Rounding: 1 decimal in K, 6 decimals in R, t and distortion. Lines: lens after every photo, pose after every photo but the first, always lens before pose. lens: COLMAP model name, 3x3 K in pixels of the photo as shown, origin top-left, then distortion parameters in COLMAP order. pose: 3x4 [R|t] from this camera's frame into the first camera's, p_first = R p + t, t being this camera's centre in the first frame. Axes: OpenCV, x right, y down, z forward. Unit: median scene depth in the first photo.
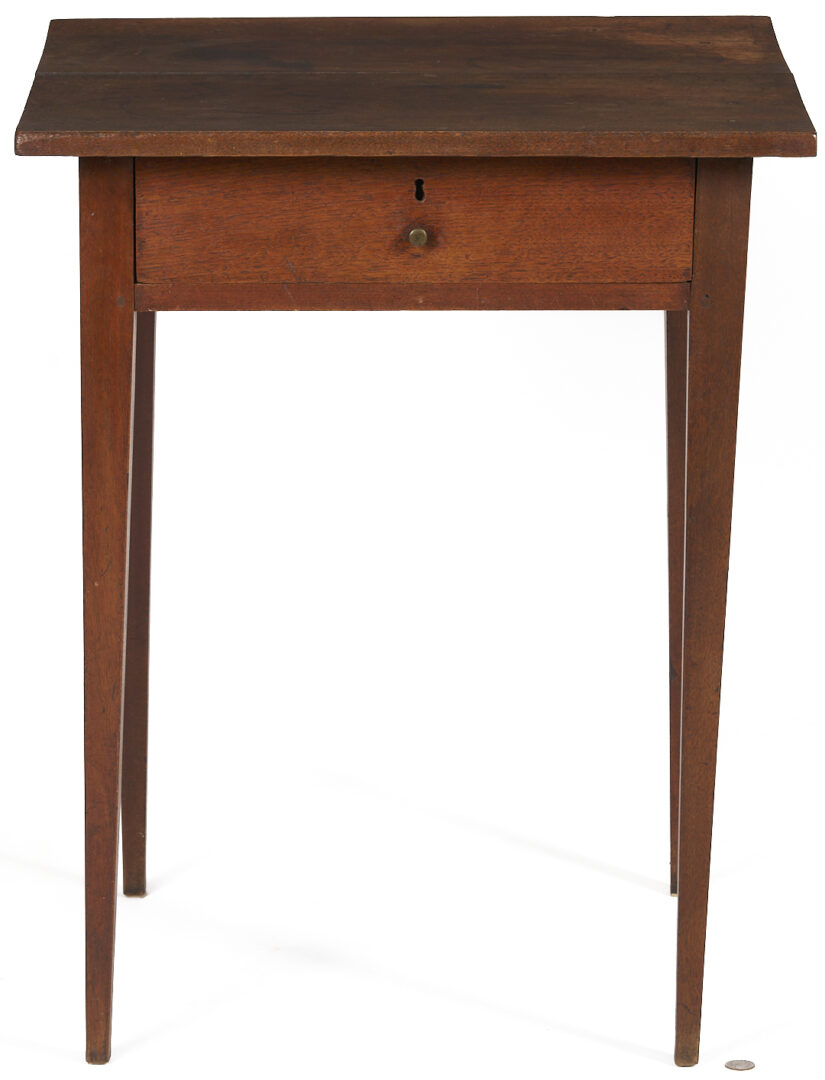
lens RADIAL K [[5885.6, 0, 407.7], [0, 5885.6, 540.3], [0, 0, 1]] dist [-0.140427, 0.000000]
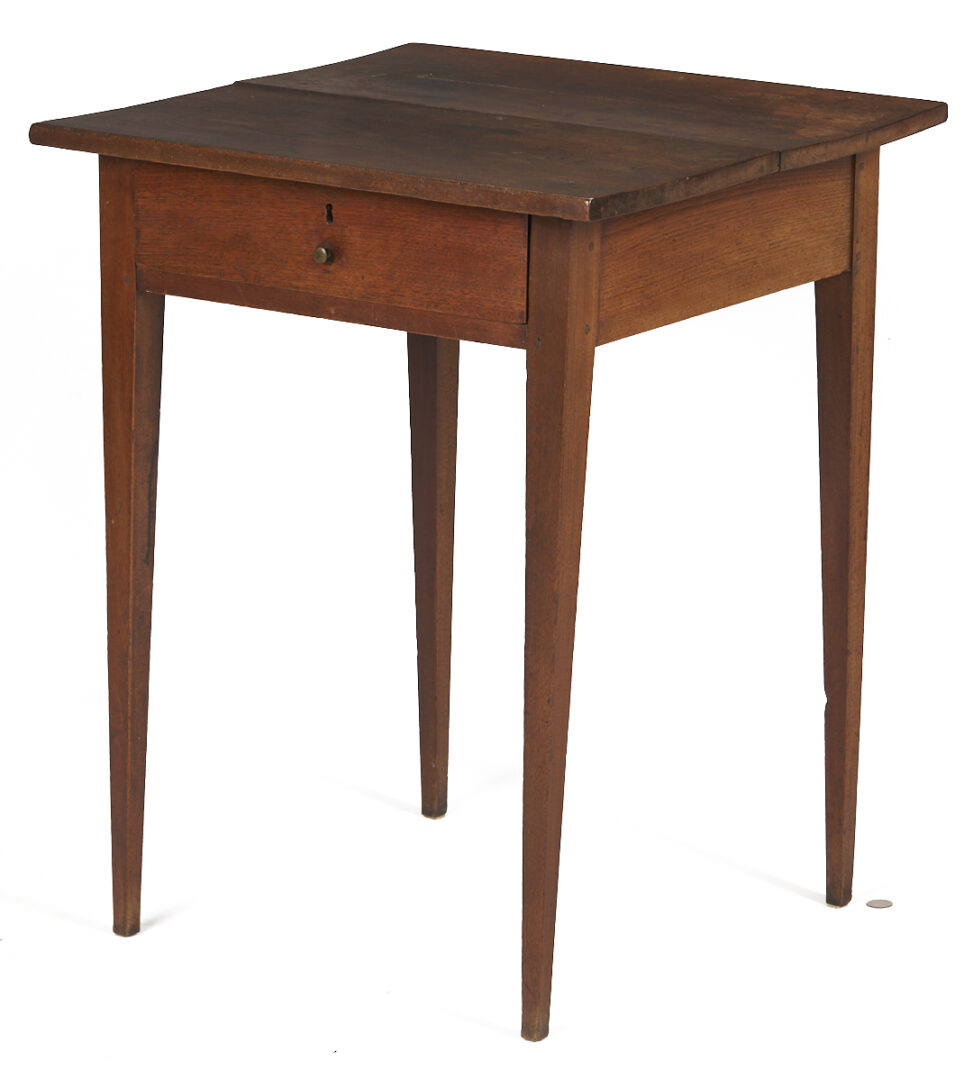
lens RADIAL K [[5161.2, 0, 487.1], [0, 5161.2, 534.9], [0, 0, 1]] dist [-0.014020, 0.000000]
pose [[0.814507, 0.146092, -0.561458, 0.587670], [-0.140468, 0.988640, 0.053468, -0.055611], [0.562891, 0.035317, 0.825776, 0.204556]]
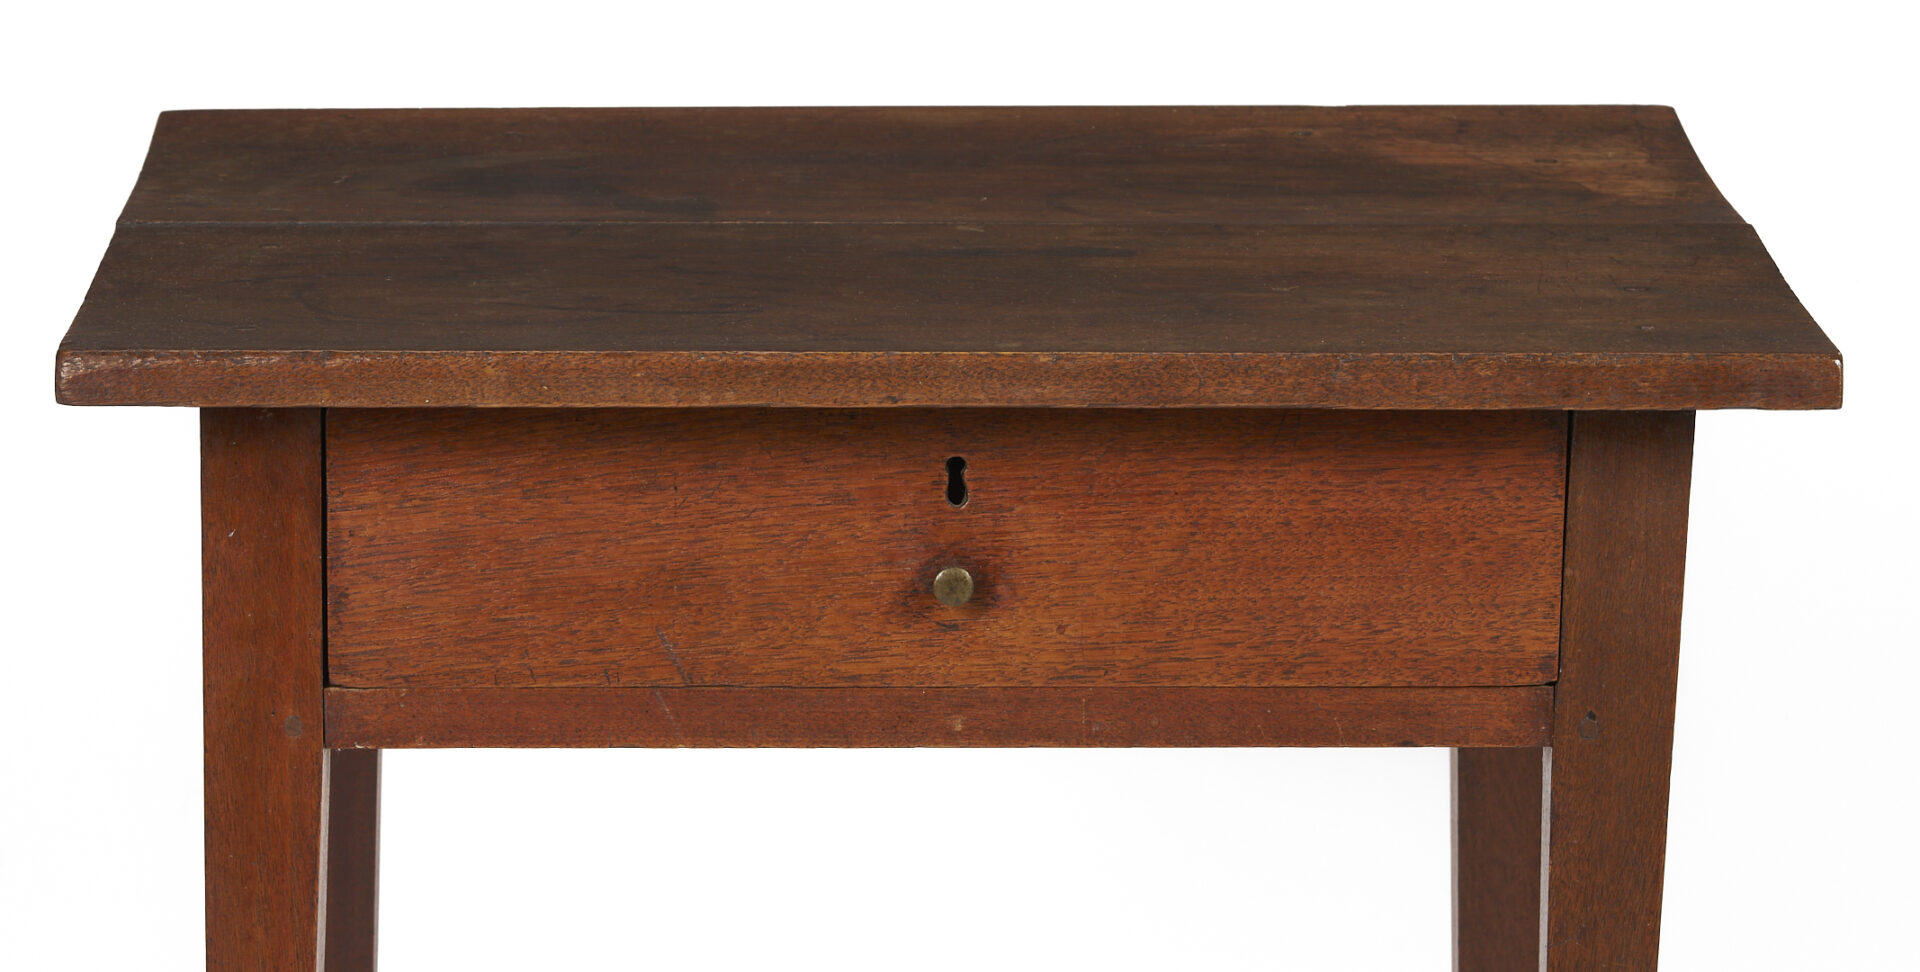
lens RADIAL K [[8502.6, 0, 963.8], [0, 8502.6, 494.1], [0, 0, 1]] dist [-0.109487, 0.000000]
pose [[0.999824, 0.000542, 0.018762, -0.009644], [0.000382, 0.998787, -0.049239, -0.026404], [-0.018766, 0.049237, 0.998611, 0.348102]]
